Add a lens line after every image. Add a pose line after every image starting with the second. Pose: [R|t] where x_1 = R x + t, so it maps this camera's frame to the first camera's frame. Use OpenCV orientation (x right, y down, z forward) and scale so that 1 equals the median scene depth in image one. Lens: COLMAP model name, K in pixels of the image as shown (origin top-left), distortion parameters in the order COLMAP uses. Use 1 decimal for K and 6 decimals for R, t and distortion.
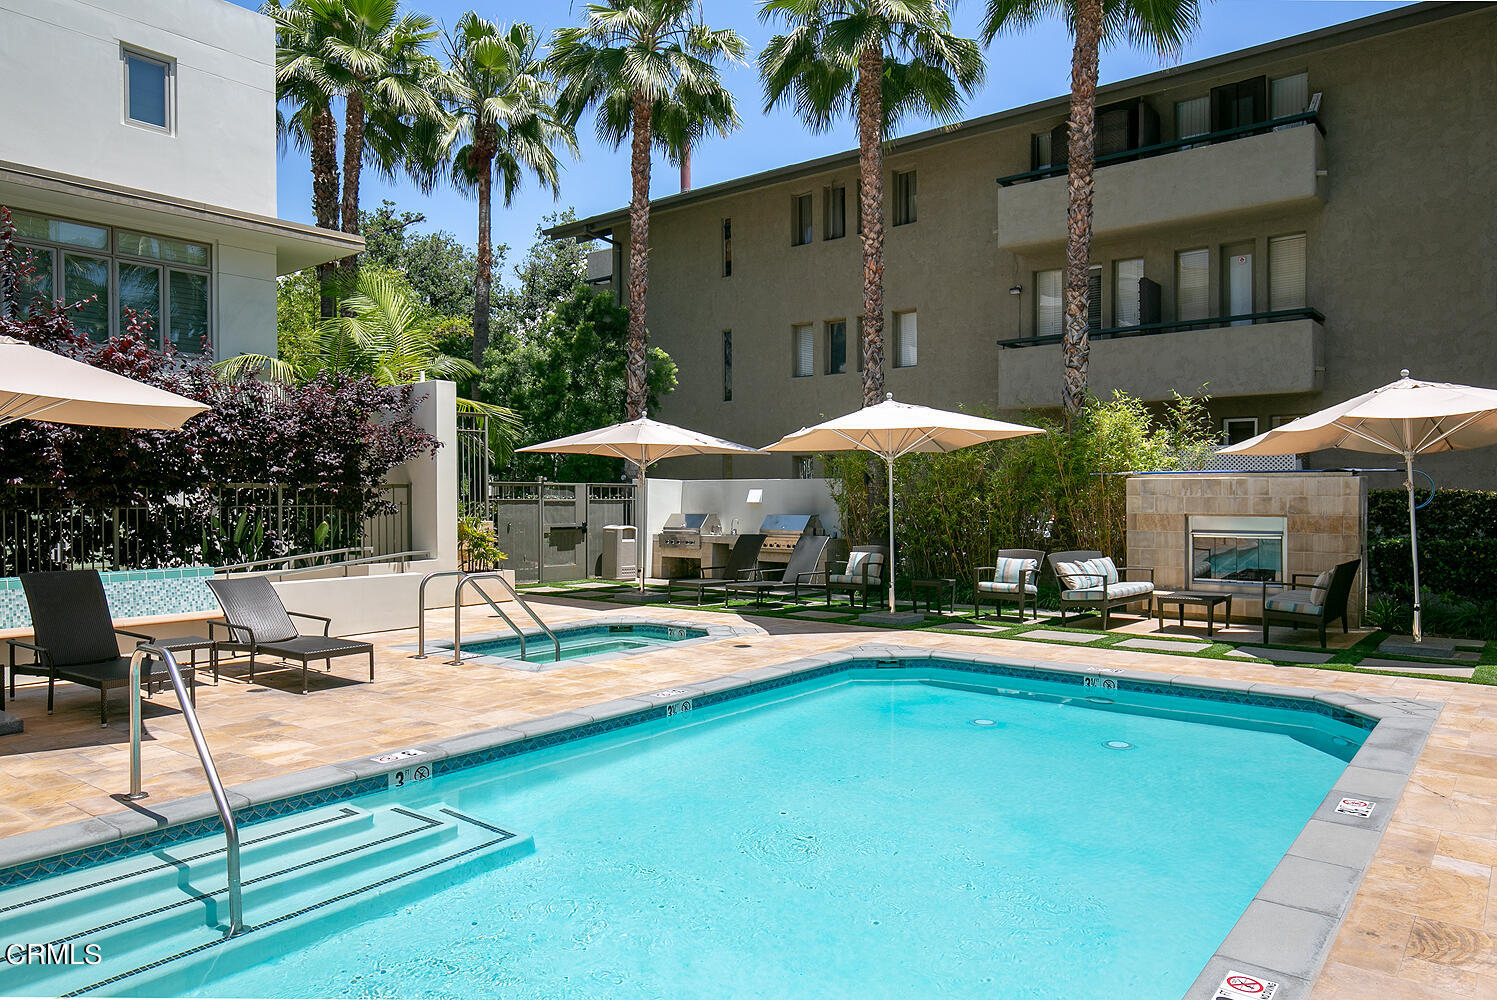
lens RADIAL K [[1010.6, 0, 742.0], [0, 1010.6, 514.4], [0, 0, 1]] dist [-0.005616, 0.000106]
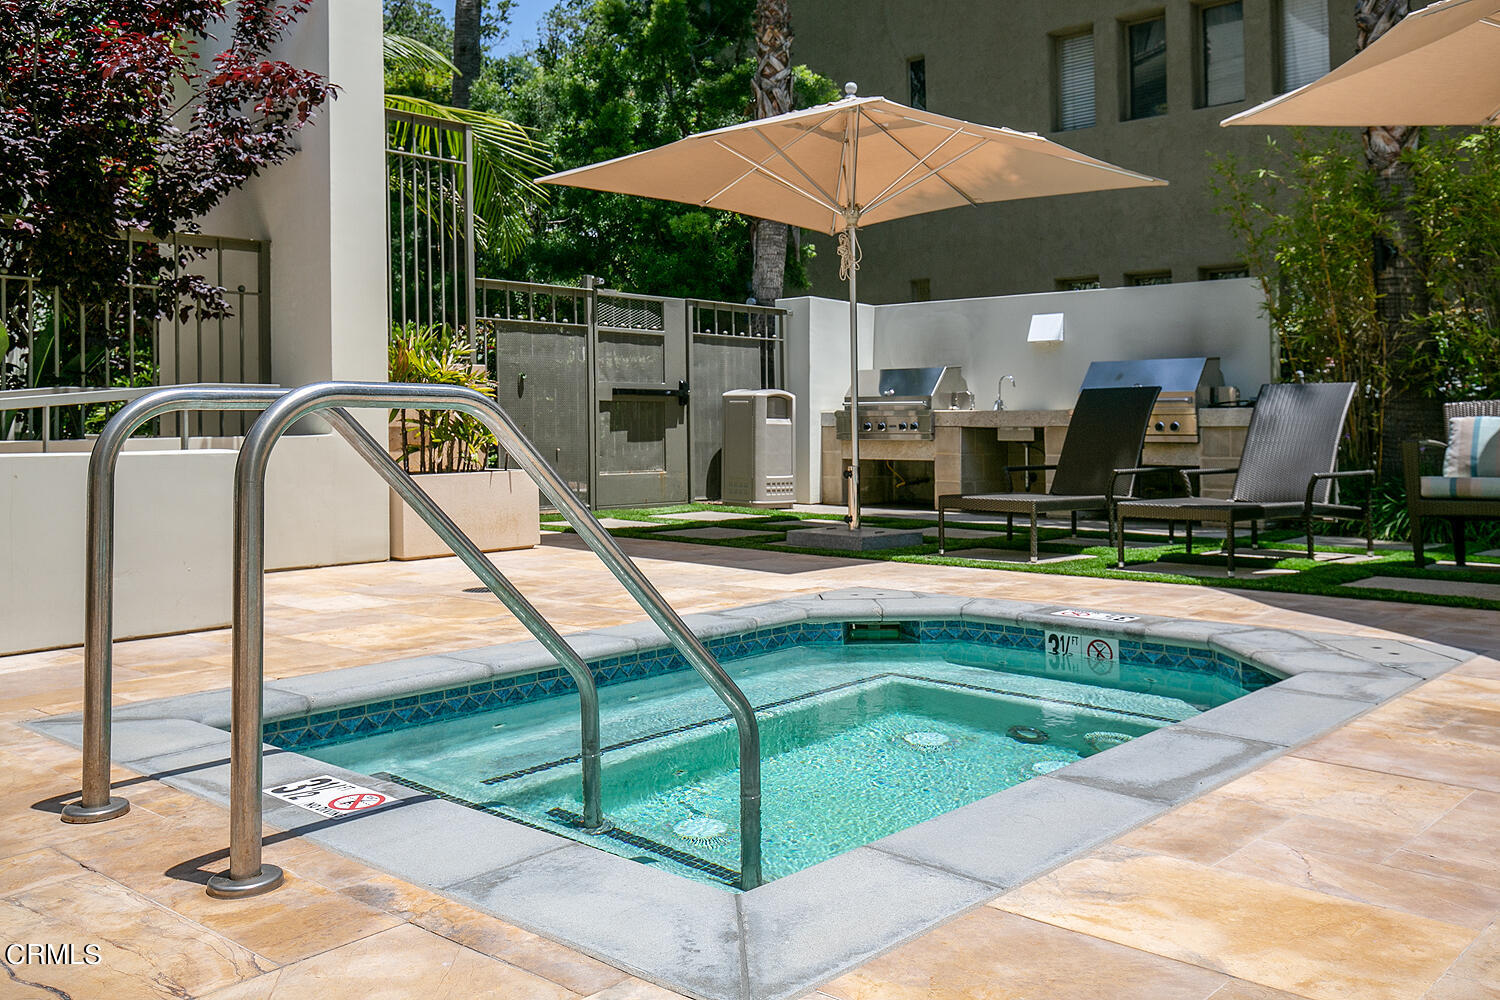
lens RADIAL K [[1302.4, 0, 757.0], [0, 1302.4, 492.7], [0, 0, 1]] dist [0.003262, 0.000223]
pose [[0.998962, -0.000019, -0.045559, -0.095614], [0.001577, 0.999416, 0.034148, 0.038328], [0.045532, -0.034184, 0.998378, 0.407826]]
